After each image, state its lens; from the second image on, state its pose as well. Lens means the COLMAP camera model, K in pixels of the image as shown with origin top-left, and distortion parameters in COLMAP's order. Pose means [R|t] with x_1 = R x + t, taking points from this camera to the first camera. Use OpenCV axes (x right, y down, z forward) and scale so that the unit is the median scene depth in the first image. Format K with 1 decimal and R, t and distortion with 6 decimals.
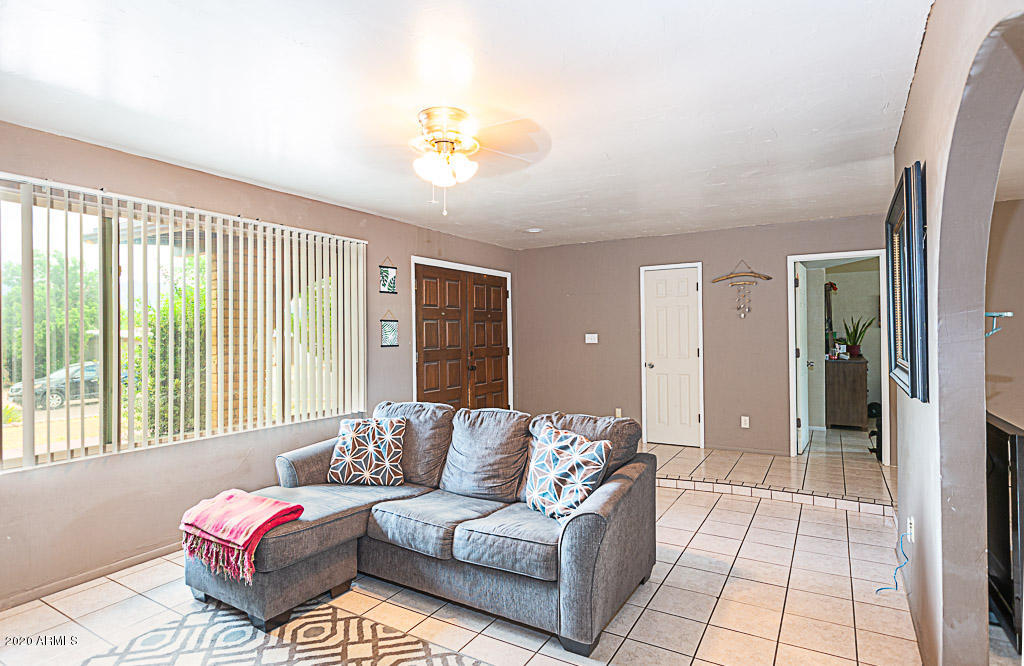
lens RADIAL K [[556.3, 0, 509.8], [0, 556.3, 328.4], [0, 0, 1]] dist [0.003668, 0.001914]
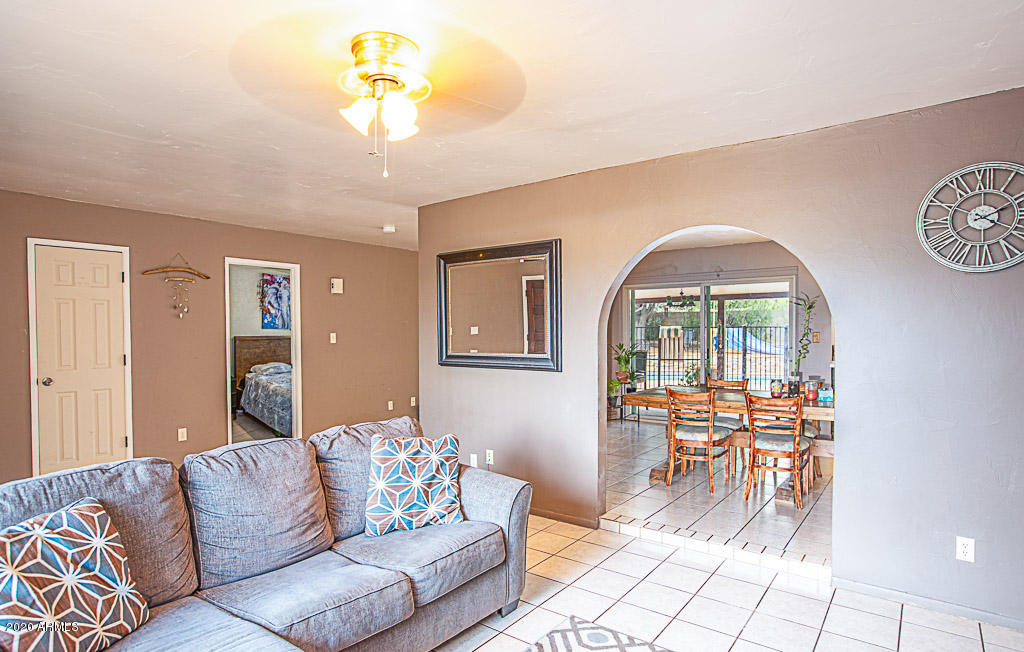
lens RADIAL K [[556.3, 0, 537.5], [0, 556.3, 343.1], [0, 0, 1]] dist [0.003668, 0.001914]
pose [[0.092594, -0.013417, 0.995614, -0.697011], [-0.005856, 0.999885, 0.014020, 0.007745], [-0.995687, -0.007128, 0.092505, 0.583036]]
